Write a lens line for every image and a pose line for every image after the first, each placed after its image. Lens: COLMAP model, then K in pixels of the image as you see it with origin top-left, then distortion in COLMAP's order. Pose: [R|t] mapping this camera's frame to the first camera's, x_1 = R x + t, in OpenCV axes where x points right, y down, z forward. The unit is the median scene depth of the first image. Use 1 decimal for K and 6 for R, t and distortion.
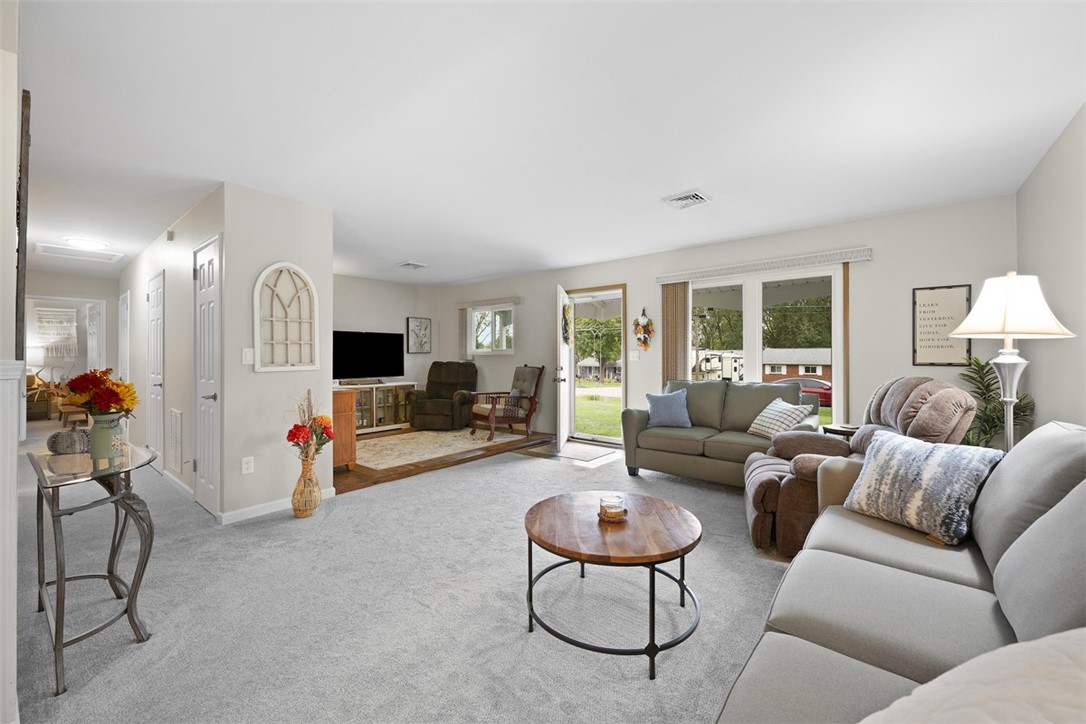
lens RADIAL K [[427.0, 0, 540.1], [0, 427.0, 357.6], [0, 0, 1]] dist [0.002615, -0.000009]
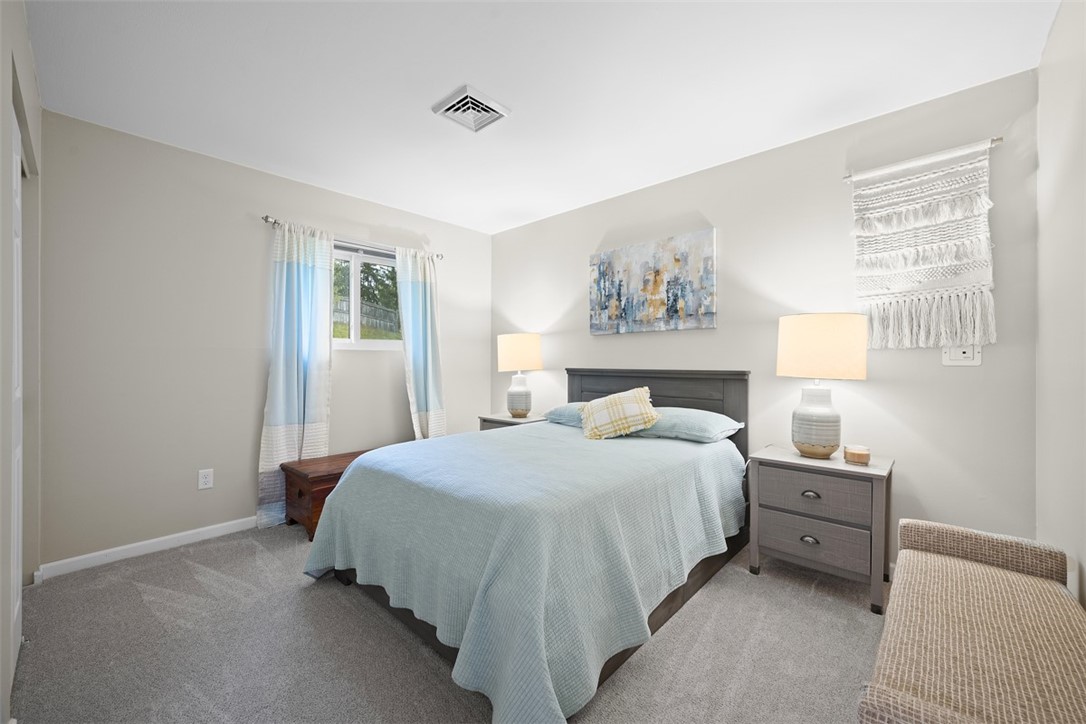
lens RADIAL K [[427.0, 0, 540.5], [0, 427.0, 364.2], [0, 0, 1]] dist [0.002615, -0.000009]
pose [[-0.062745, 0.009334, -0.997986, -0.848730], [-0.002203, 0.999953, 0.009491, 0.006046], [0.998027, 0.002794, -0.062721, 0.784292]]
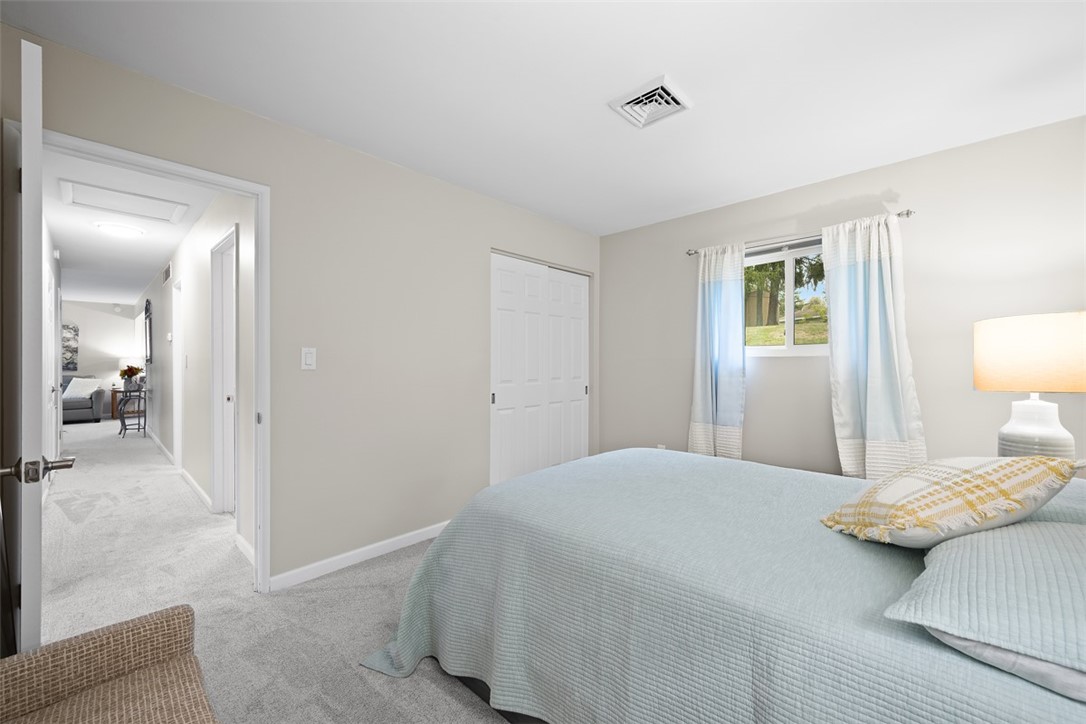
lens RADIAL K [[427.0, 0, 544.2], [0, 427.0, 359.2], [0, 0, 1]] dist [0.002615, -0.000009]
pose [[-0.997184, 0.004342, 0.074868, -1.358973], [0.003855, 0.999970, -0.006654, -0.006409], [-0.074895, -0.006347, -0.997171, 1.230979]]
